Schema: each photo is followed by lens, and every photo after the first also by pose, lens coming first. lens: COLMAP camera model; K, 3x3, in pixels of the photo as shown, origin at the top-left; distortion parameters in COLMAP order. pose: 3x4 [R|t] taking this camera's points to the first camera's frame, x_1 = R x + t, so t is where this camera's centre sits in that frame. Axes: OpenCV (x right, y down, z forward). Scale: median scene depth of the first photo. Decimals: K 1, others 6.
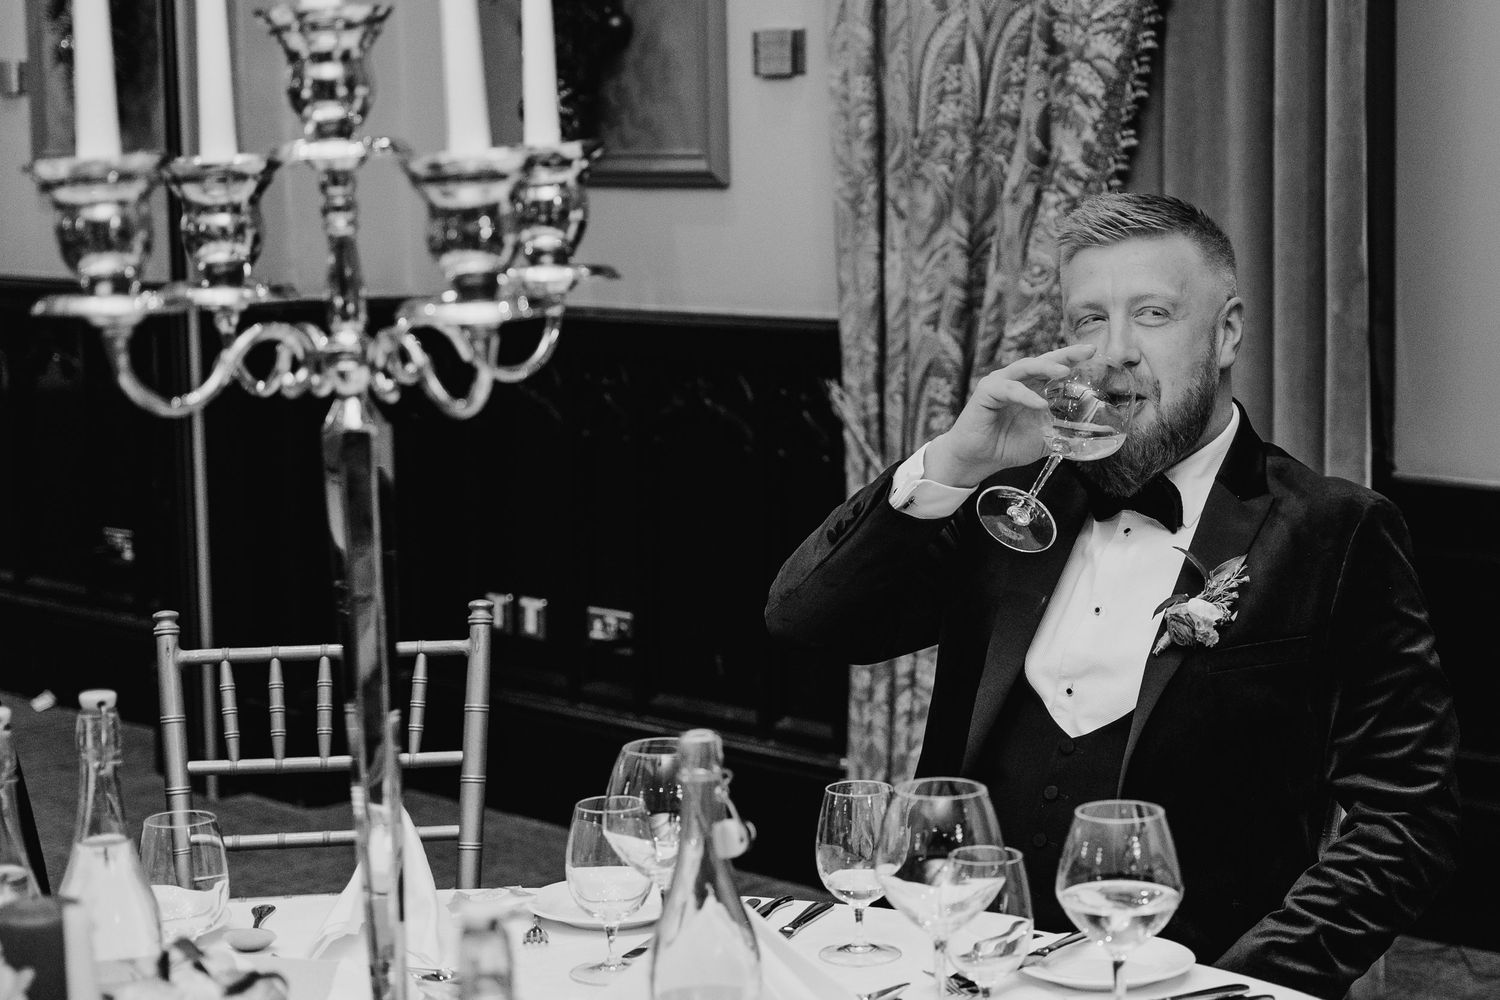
lens RADIAL K [[2755.6, 0, 1039.2], [0, 2755.6, 446.8], [0, 0, 1]] dist [0.020316, 0.044481]
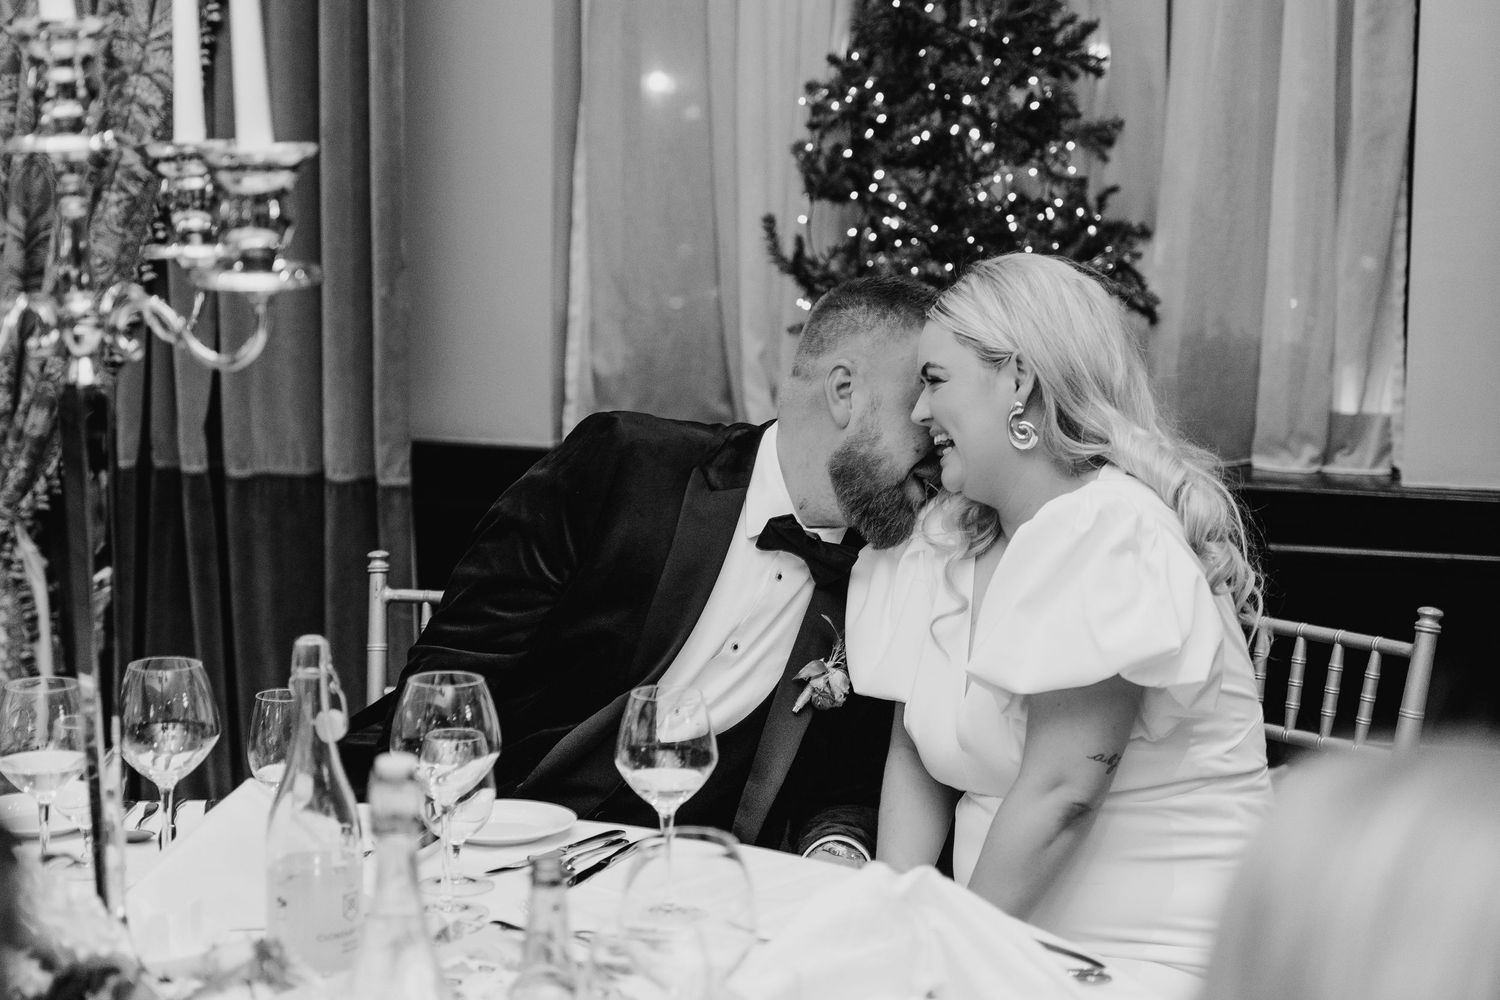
lens RADIAL K [[2499.4, 0, 706.6], [0, 2499.4, 456.3], [0, 0, 1]] dist [0.021942, -0.120865]
pose [[0.918406, -0.031848, 0.394355, -0.179812], [0.028069, 0.999488, 0.015351, 0.006306], [-0.394642, -0.003029, 0.918830, -0.028267]]
